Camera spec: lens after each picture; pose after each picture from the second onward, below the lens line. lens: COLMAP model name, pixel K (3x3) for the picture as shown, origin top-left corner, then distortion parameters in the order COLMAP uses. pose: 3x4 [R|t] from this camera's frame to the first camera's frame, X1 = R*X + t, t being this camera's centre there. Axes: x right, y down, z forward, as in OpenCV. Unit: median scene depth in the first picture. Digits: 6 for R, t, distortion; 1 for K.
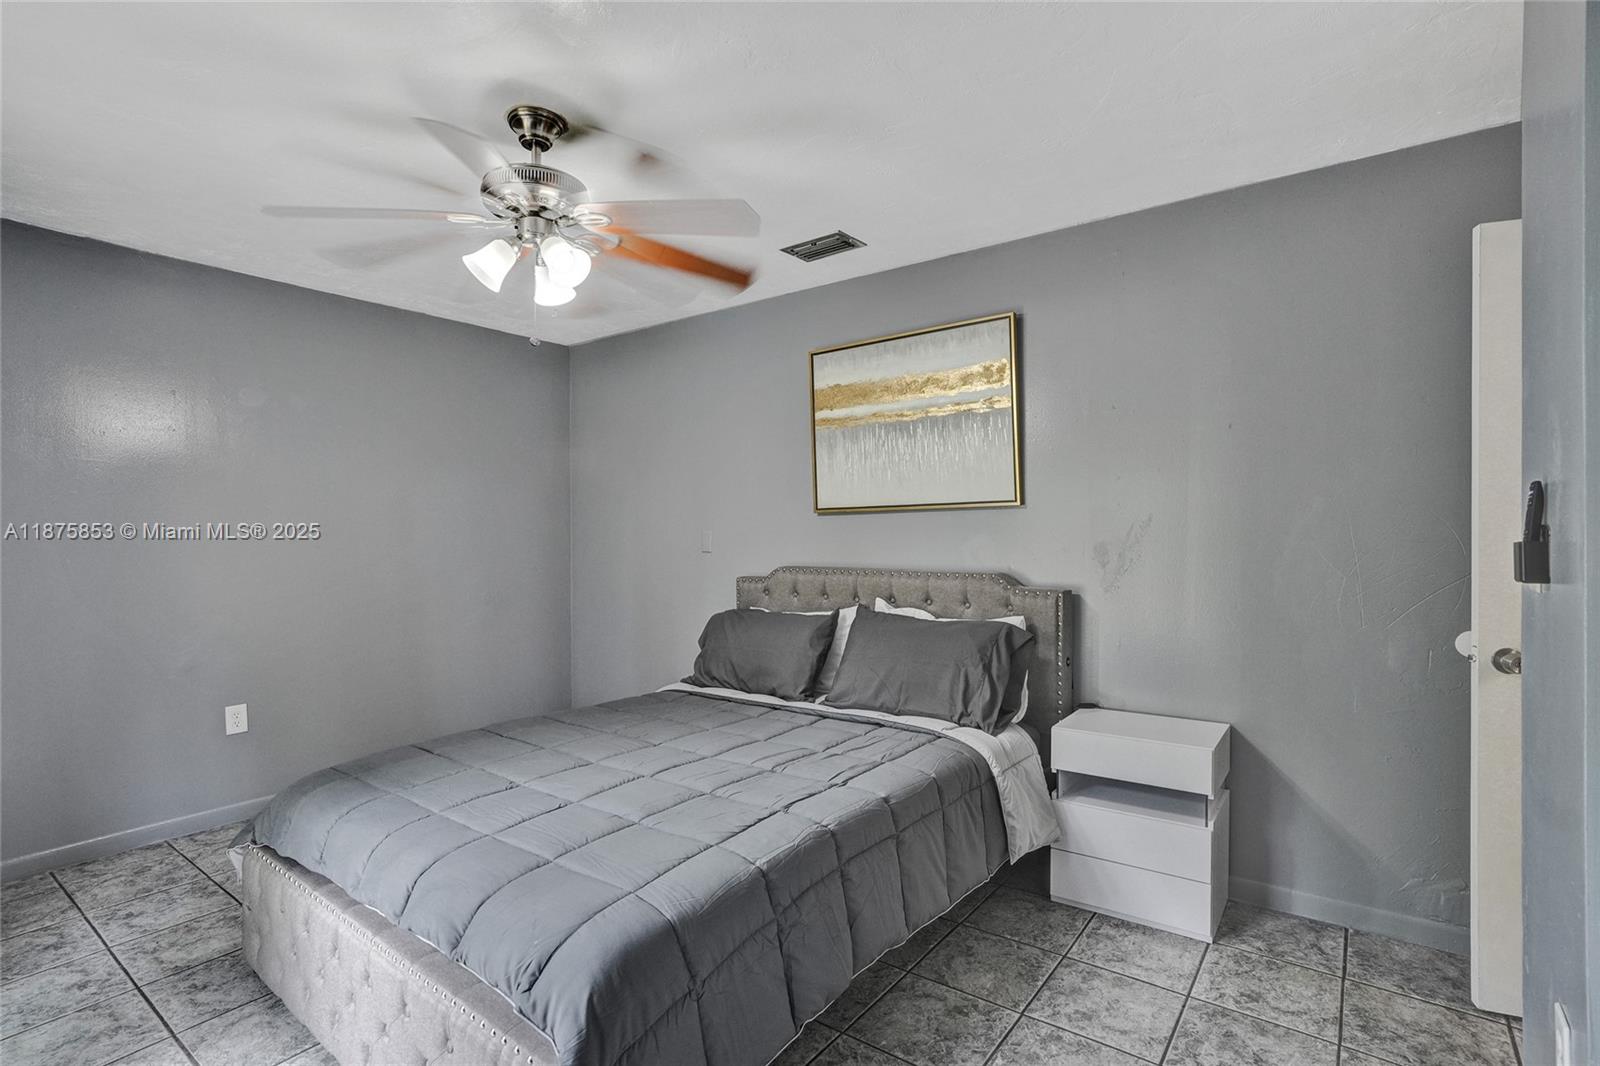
lens RADIAL K [[797.5, 0, 824.0], [0, 797.5, 535.2], [0, 0, 1]] dist [-0.001403, -0.000262]
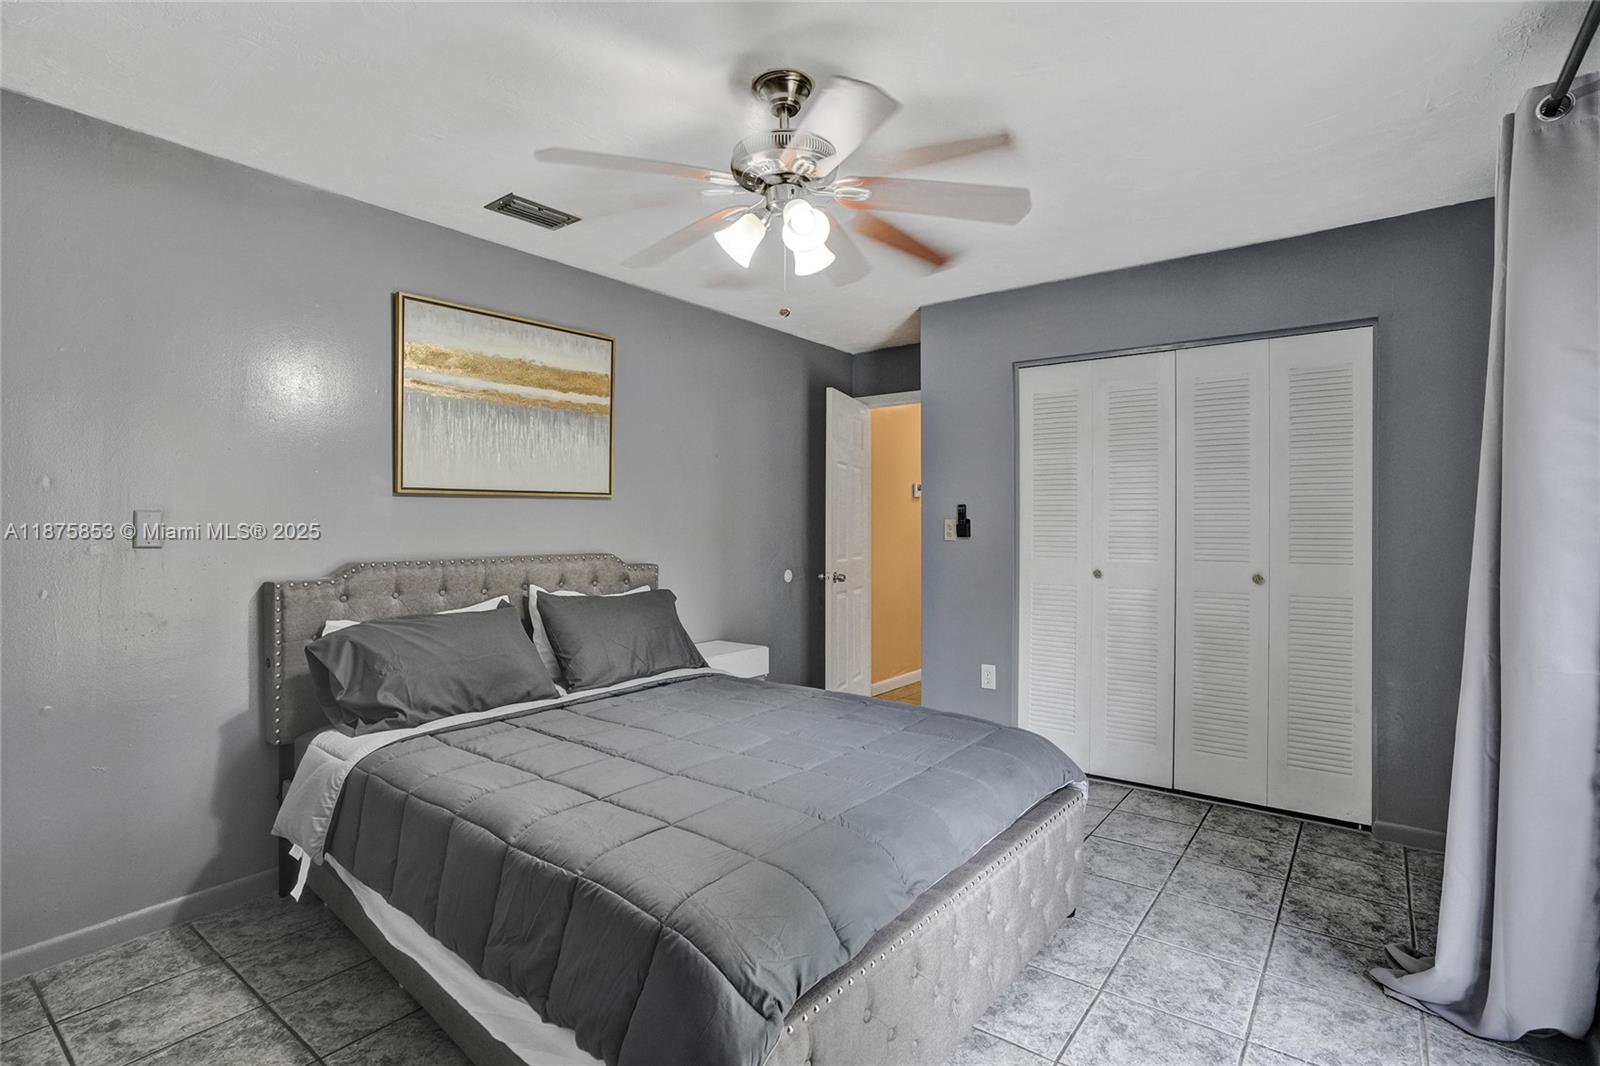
lens RADIAL K [[772.5, 0, 805.5], [0, 772.5, 525.1], [0, 0, 1]] dist [-0.004602, -0.000720]
pose [[0.058537, -0.002293, 0.998283, -0.857104], [0.000460, 0.999997, 0.002270, 0.003123], [-0.998285, 0.000326, 0.058538, 0.602483]]
